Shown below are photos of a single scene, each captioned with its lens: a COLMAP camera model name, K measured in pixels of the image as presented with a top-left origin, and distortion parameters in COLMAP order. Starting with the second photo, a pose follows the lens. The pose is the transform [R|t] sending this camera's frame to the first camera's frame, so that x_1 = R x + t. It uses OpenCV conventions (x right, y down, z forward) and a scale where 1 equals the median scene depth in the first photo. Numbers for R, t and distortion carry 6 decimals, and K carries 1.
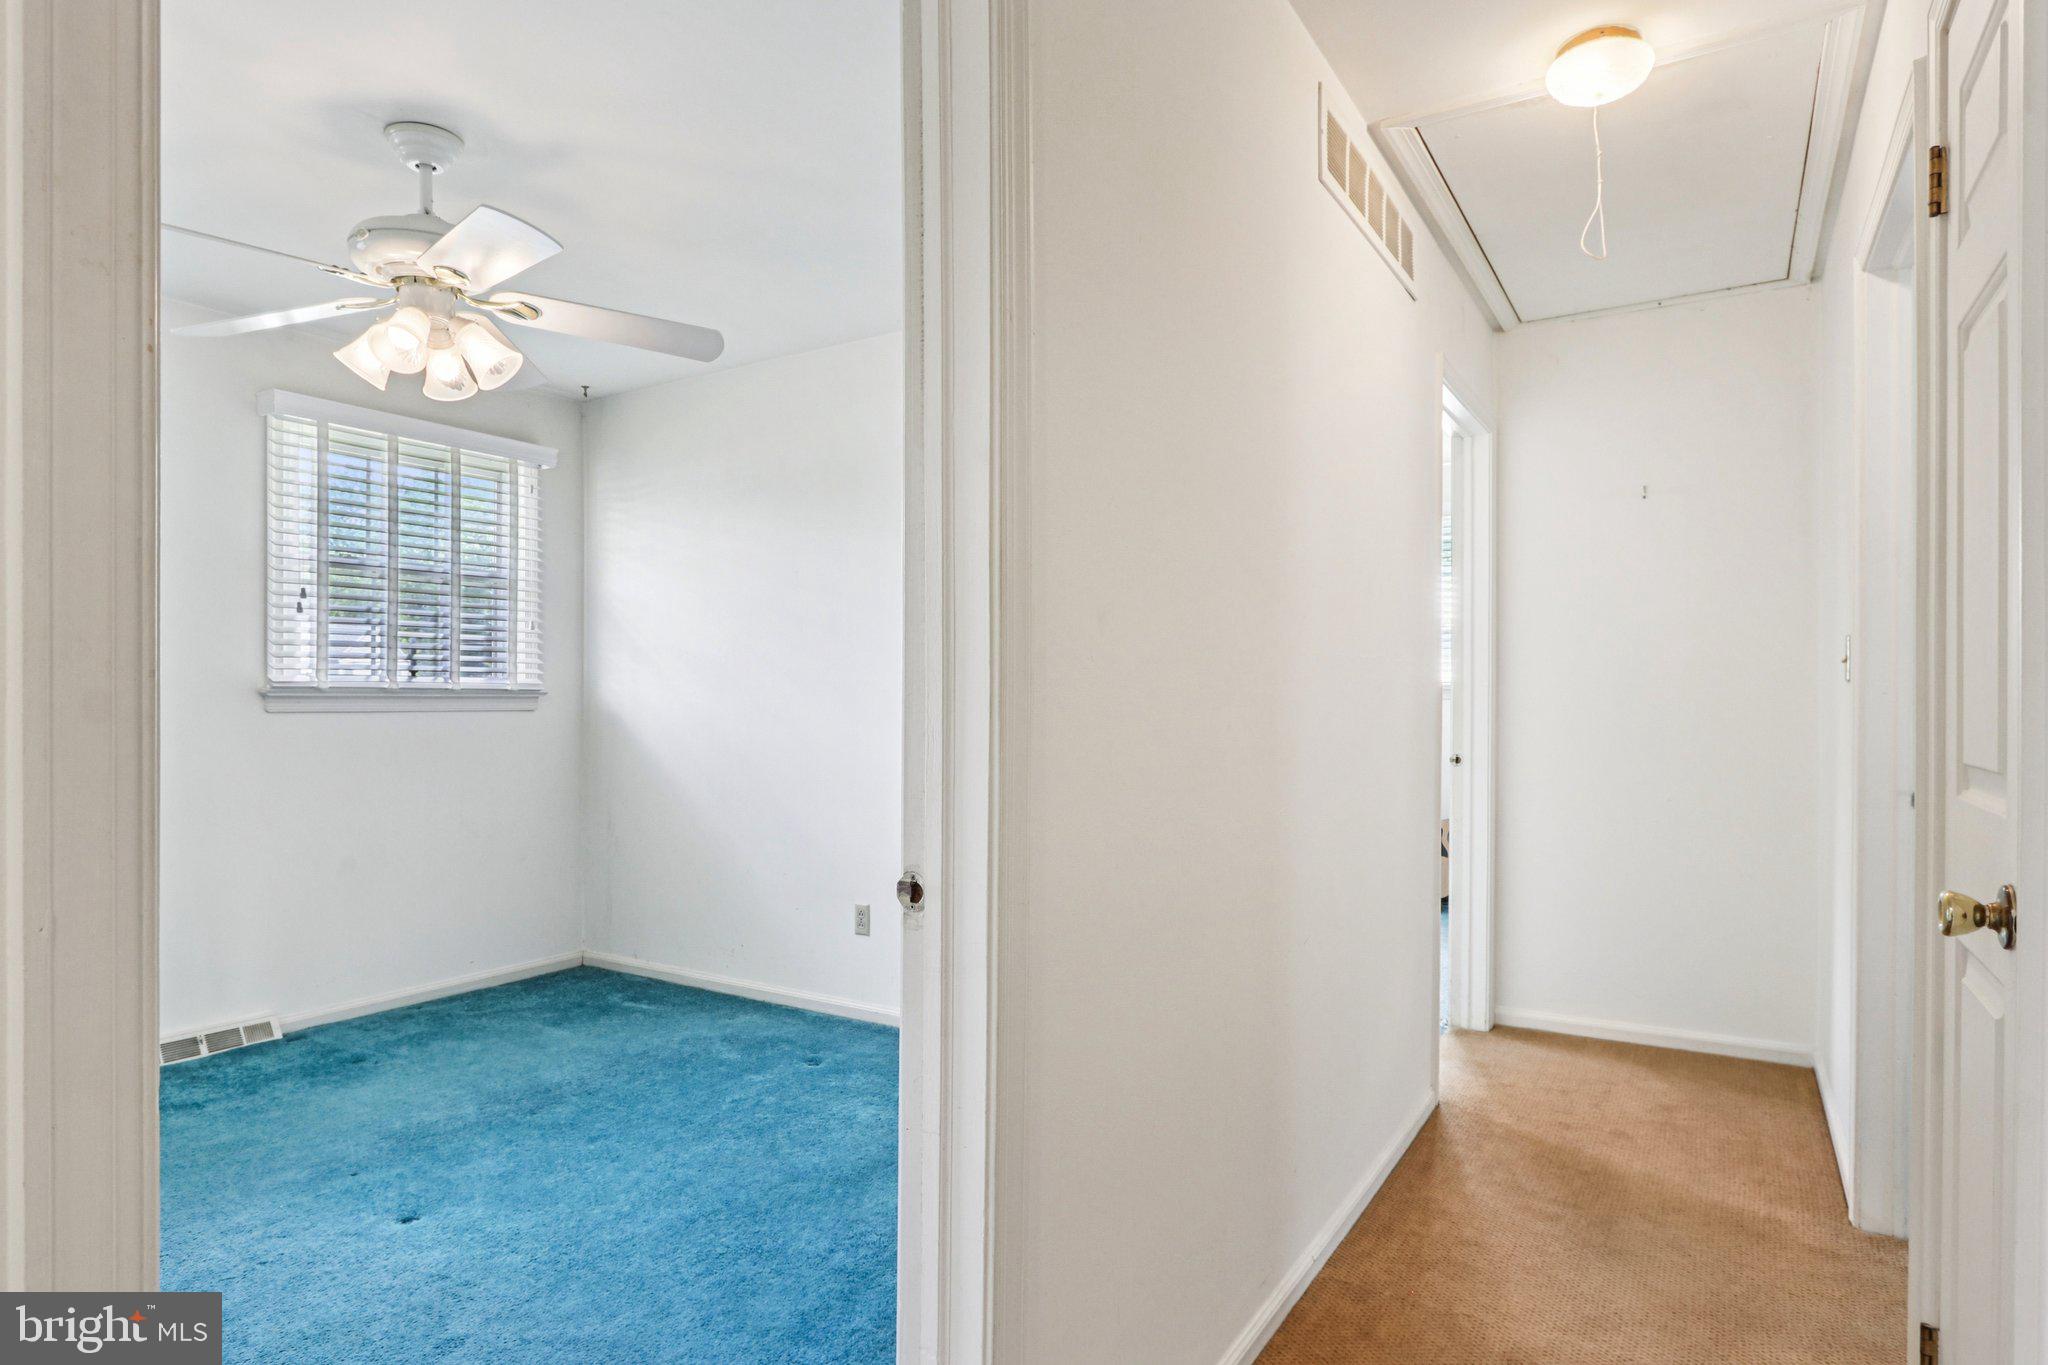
lens RADIAL K [[1164.9, 0, 1014.3], [0, 1164.9, 711.8], [0, 0, 1]] dist [0.024435, -0.028786]
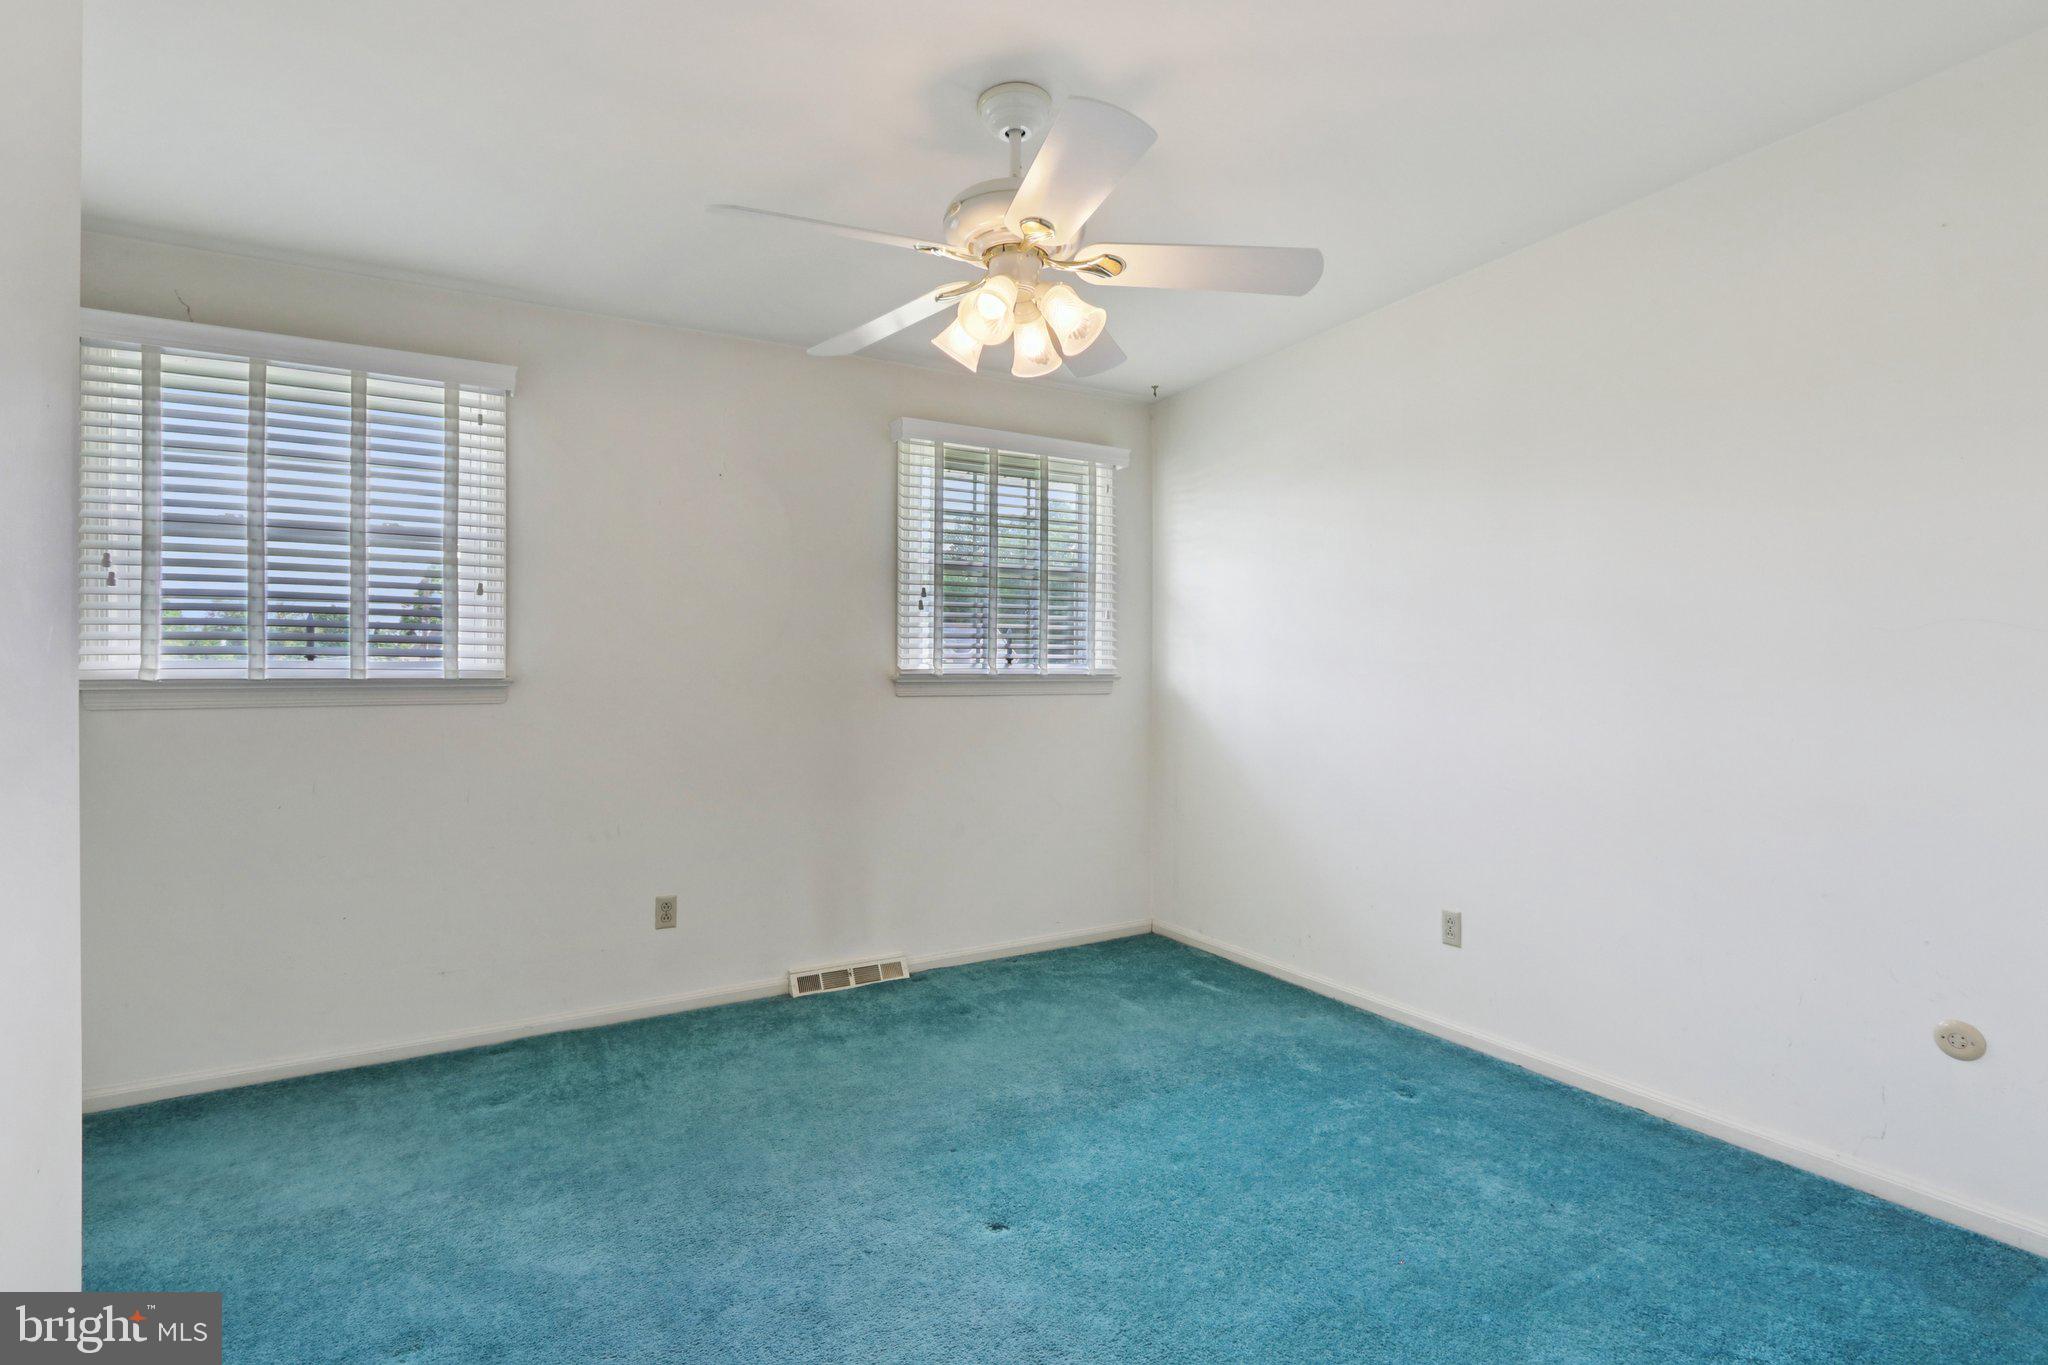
lens RADIAL K [[983.1, 0, 997.5], [0, 983.1, 682.4], [0, 0, 1]] dist [-0.021499, 0.000671]
pose [[0.880058, -0.004079, -0.474849, -0.089254], [0.000221, 0.999967, -0.008180, -0.005458], [0.474867, 0.007094, 0.880029, 0.191770]]
